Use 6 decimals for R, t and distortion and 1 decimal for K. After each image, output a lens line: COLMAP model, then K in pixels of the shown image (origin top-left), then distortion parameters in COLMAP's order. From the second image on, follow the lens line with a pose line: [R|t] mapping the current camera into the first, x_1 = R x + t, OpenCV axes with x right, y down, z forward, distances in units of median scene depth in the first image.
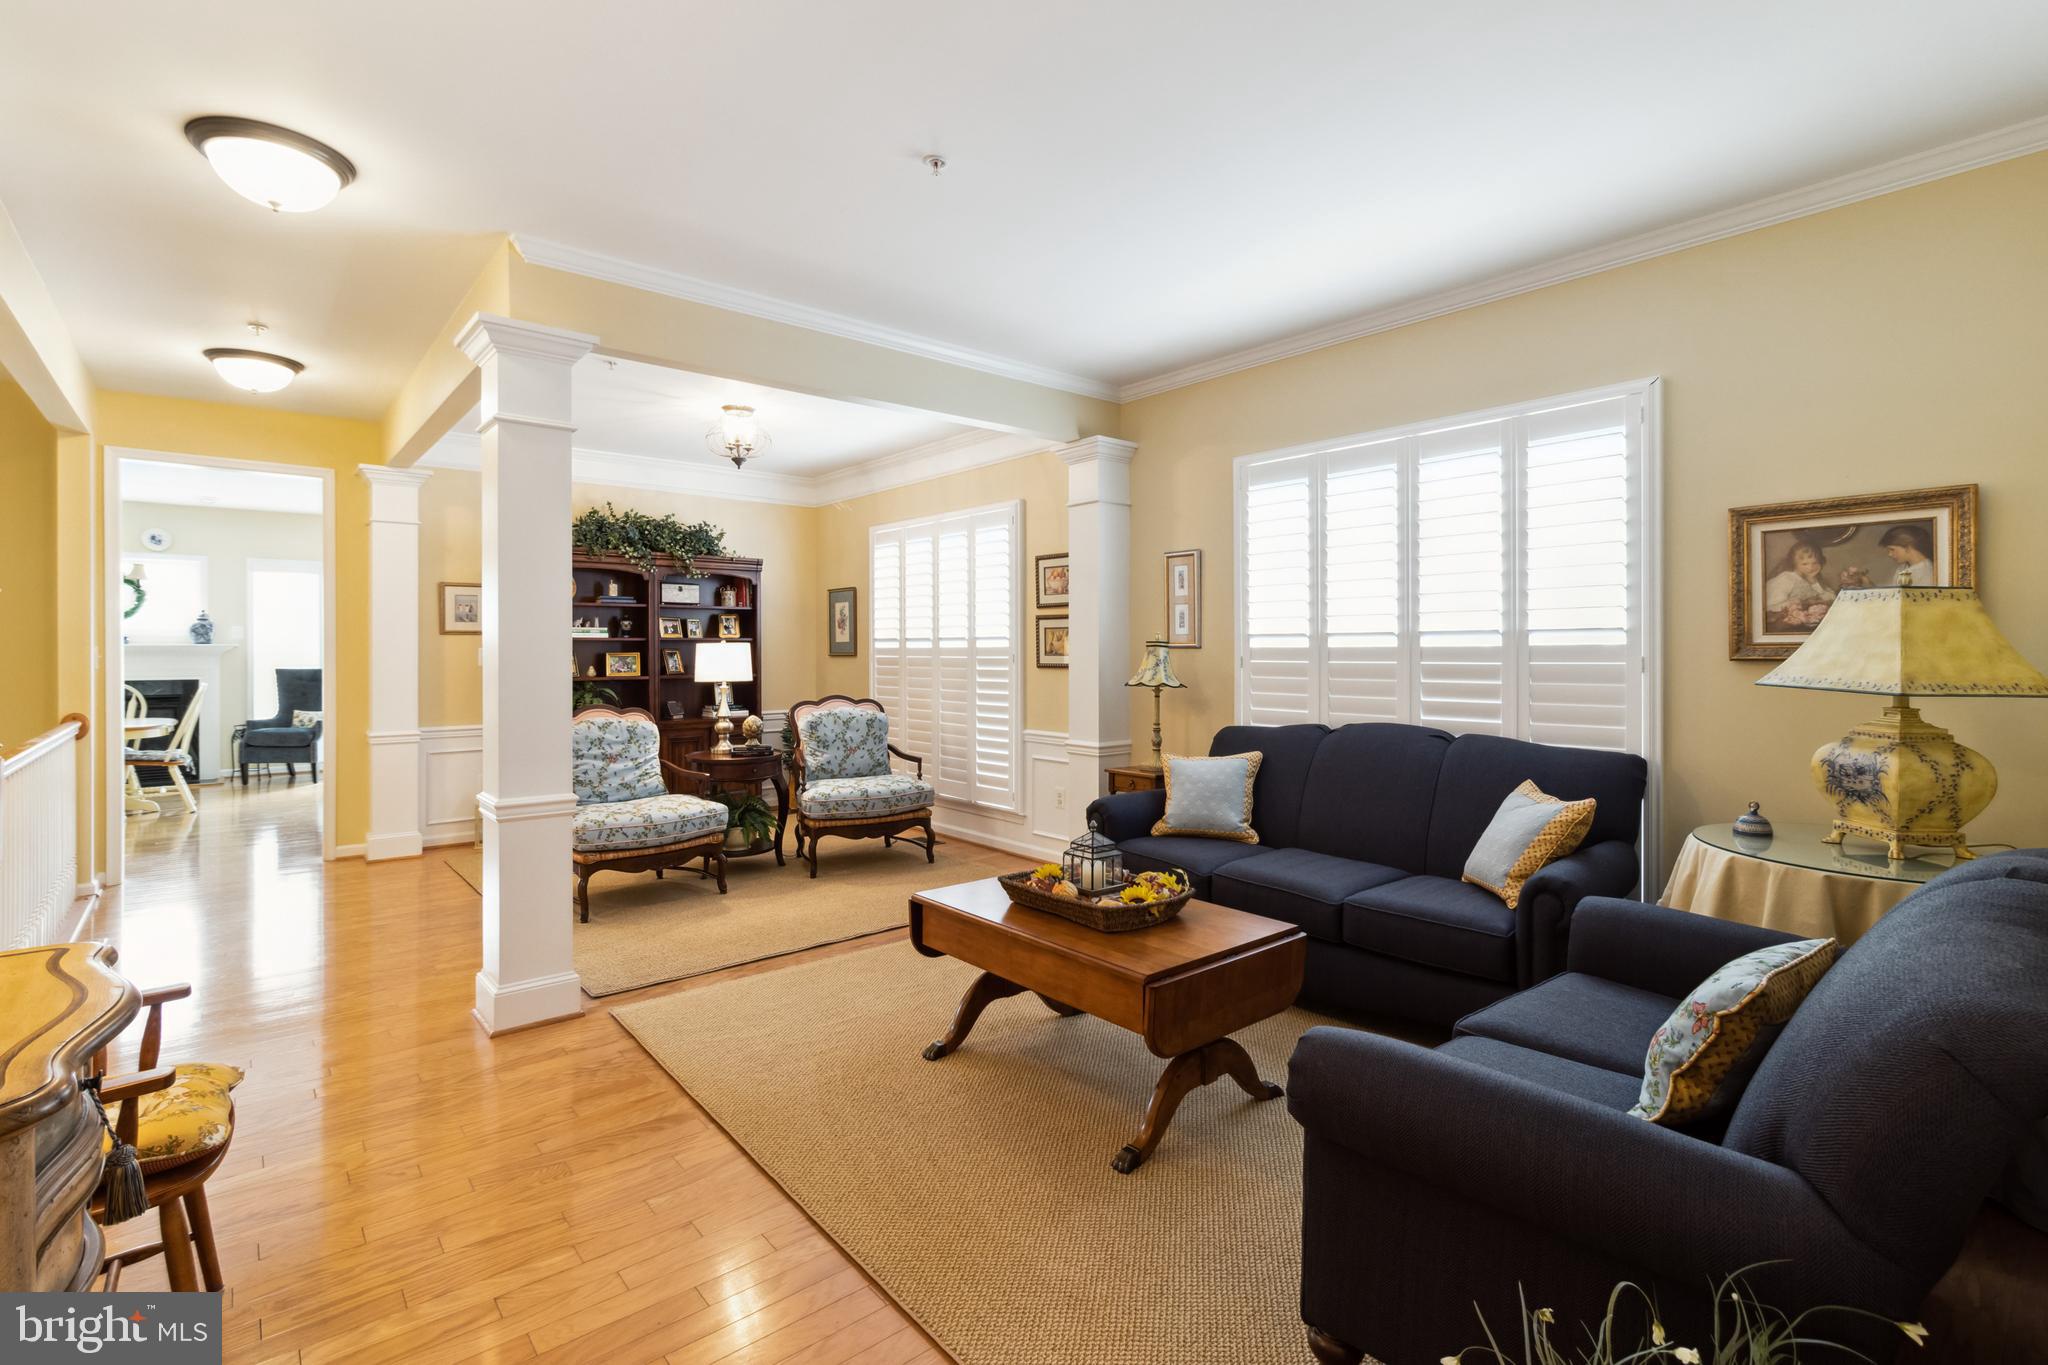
lens RADIAL K [[950.5, 0, 1029.9], [0, 950.5, 653.5], [0, 0, 1]] dist [0.002408, 0.001563]
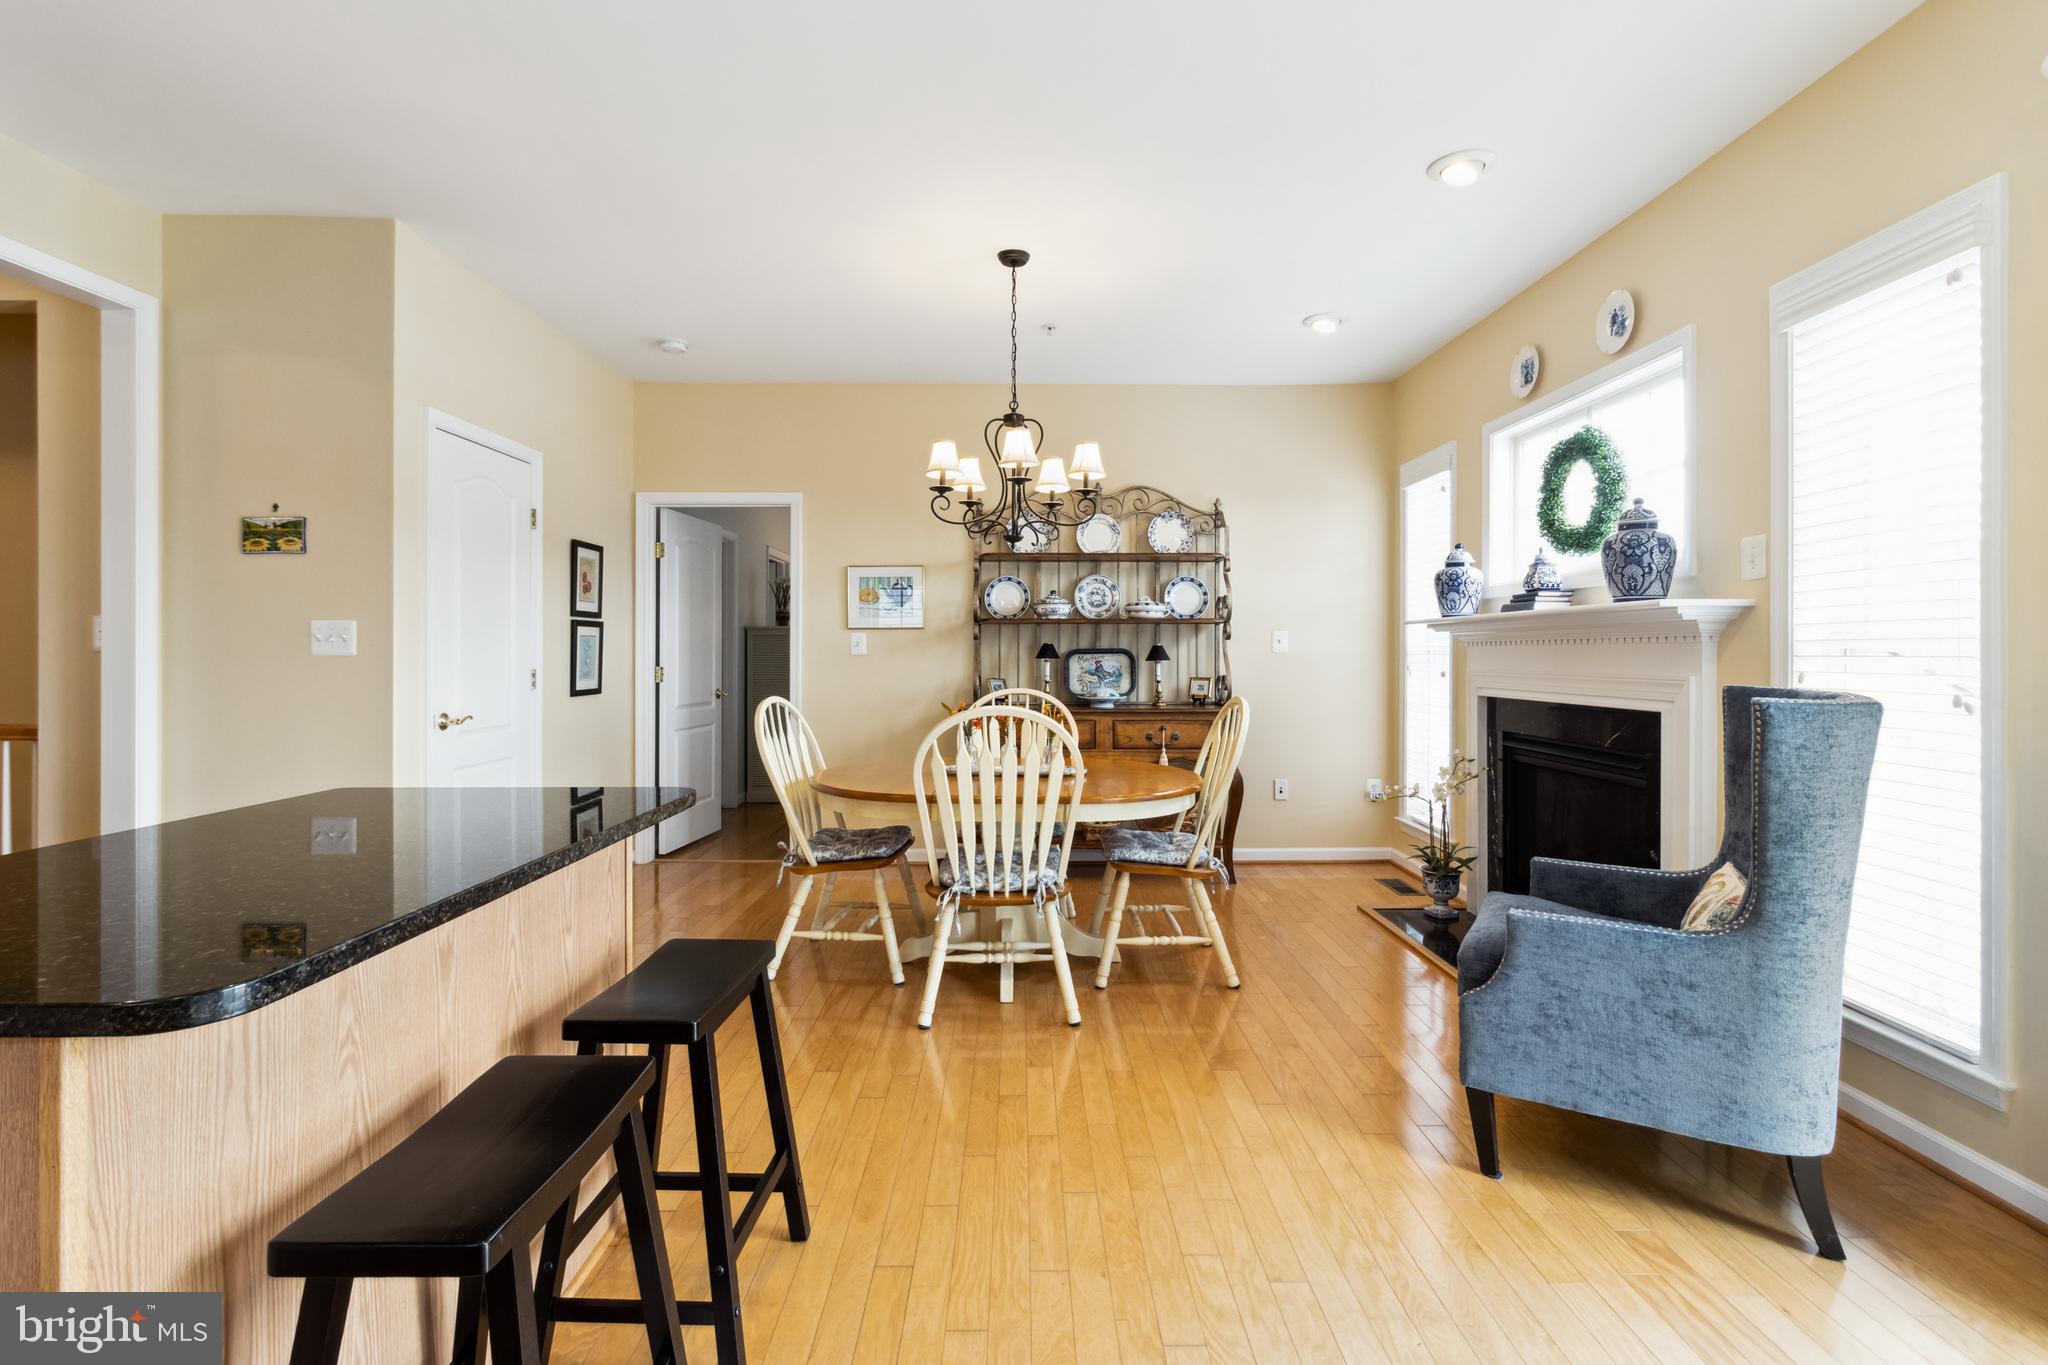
lens RADIAL K [[950.5, 0, 1025.9], [0, 950.5, 649.2], [0, 0, 1]] dist [0.002408, 0.001563]
pose [[-0.651664, -0.000664, -0.758507, -0.724844], [-0.002191, 0.999997, 0.001007, 0.009508], [0.758504, 0.002318, -0.651664, 1.566463]]
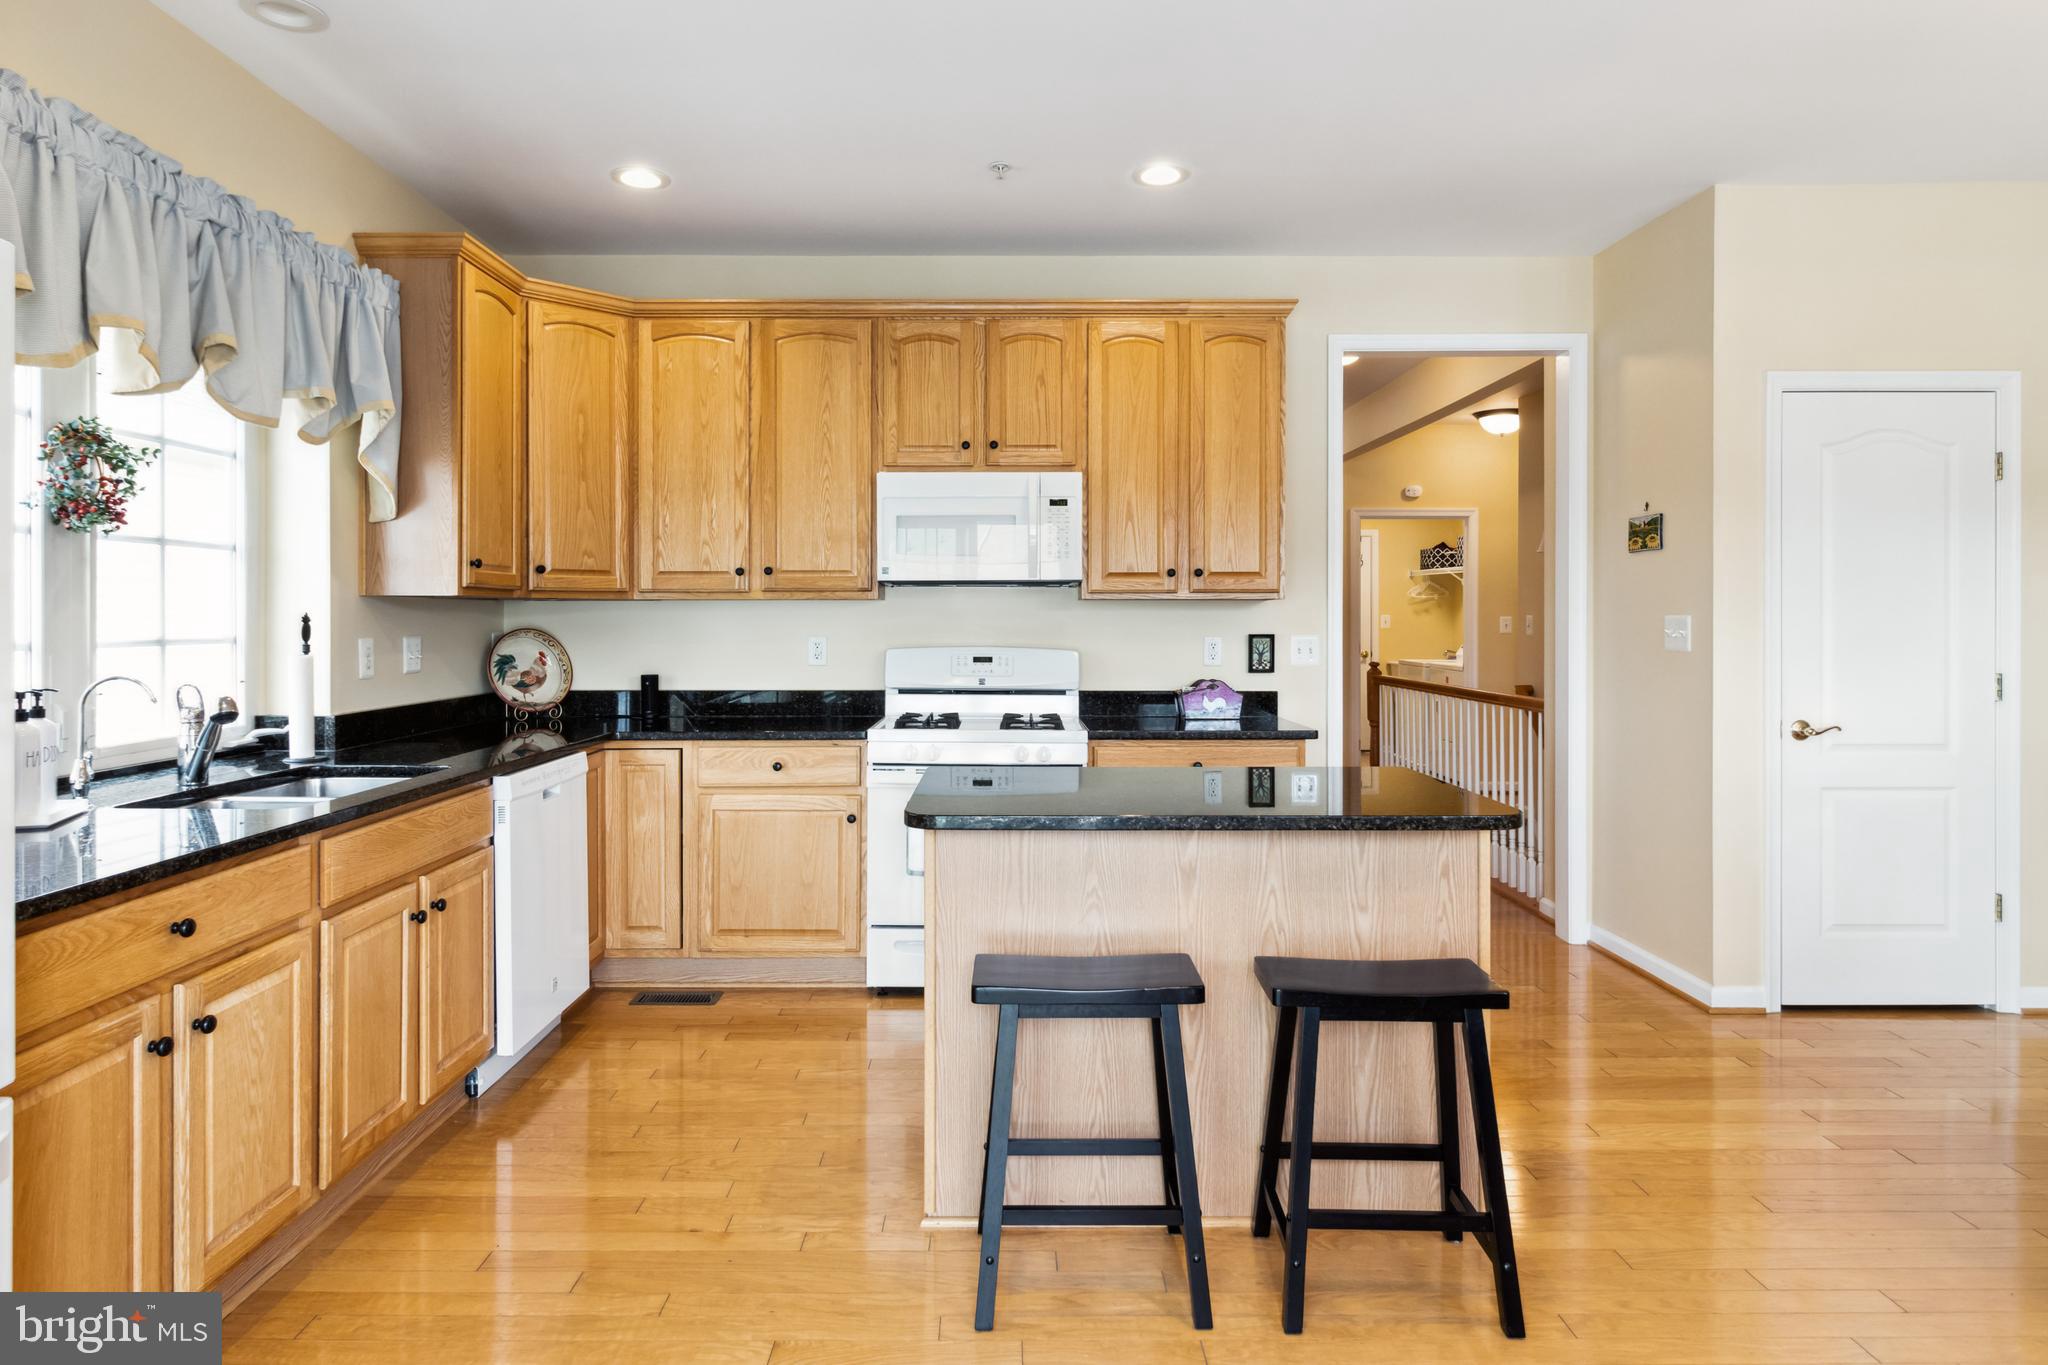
lens RADIAL K [[1191.7, 0, 1003.4], [0, 1191.7, 621.8], [0, 0, 1]] dist [-0.002220, -0.000664]
pose [[-0.756825, -0.001708, 0.653616, -1.026086], [0.001992, 0.999986, 0.004920, -0.005761], [-0.653615, 0.005026, -0.756811, 1.664393]]
